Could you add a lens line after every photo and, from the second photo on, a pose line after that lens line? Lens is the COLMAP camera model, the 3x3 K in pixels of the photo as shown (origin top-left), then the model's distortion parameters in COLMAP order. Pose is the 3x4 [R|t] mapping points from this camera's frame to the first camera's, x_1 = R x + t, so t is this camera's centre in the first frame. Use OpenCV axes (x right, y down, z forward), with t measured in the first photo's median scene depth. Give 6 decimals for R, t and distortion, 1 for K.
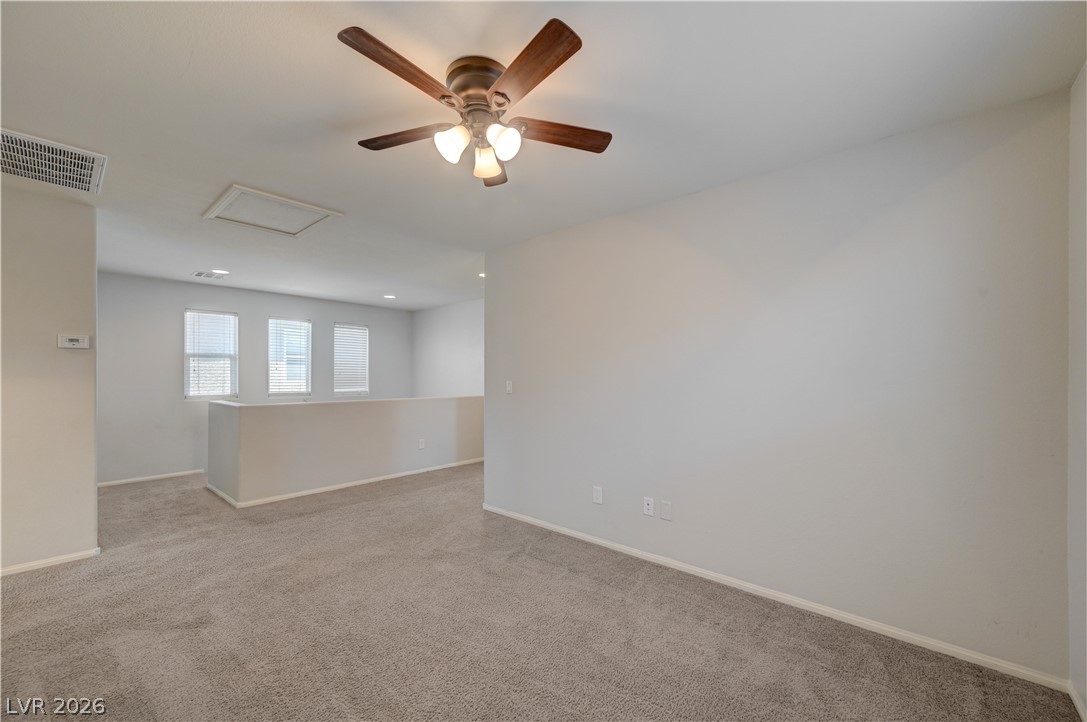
lens RADIAL K [[429.0, 0, 548.4], [0, 429.0, 373.2], [0, 0, 1]] dist [0.008763, 0.000418]
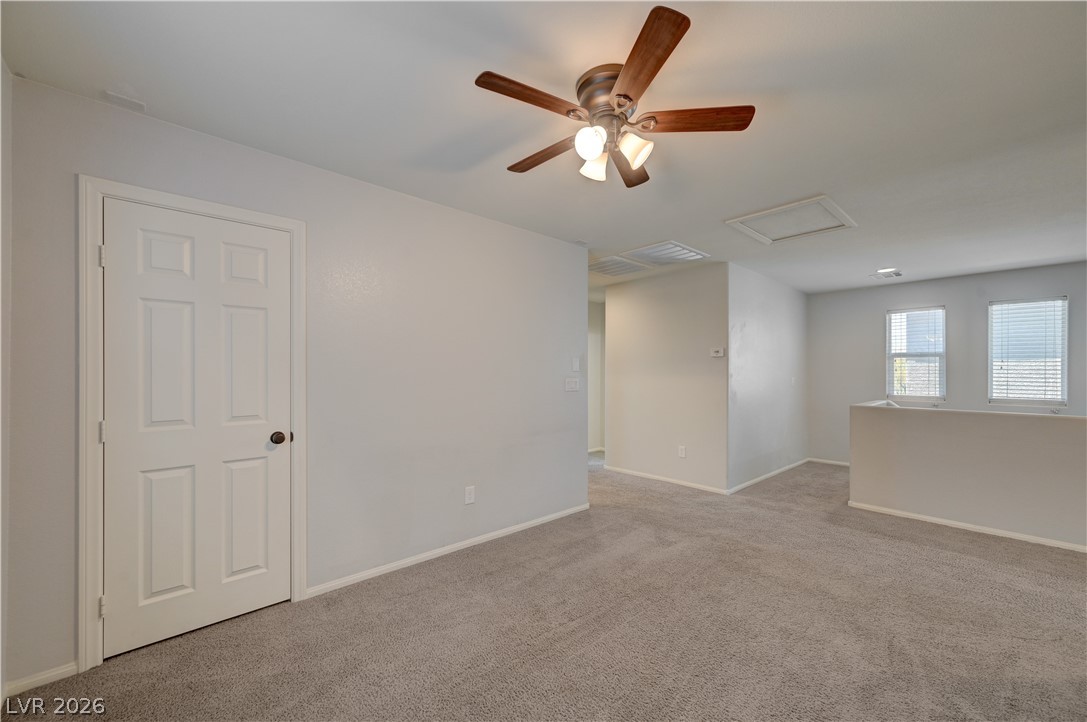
lens RADIAL K [[429.0, 0, 548.4], [0, 429.0, 373.2], [0, 0, 1]] dist [0.008763, 0.000418]
pose [[-0.104378, 0.000794, -0.994537, 0.372710], [-0.001682, 0.999998, 0.000975, 0.000751], [0.994536, 0.001775, -0.104377, 0.412474]]
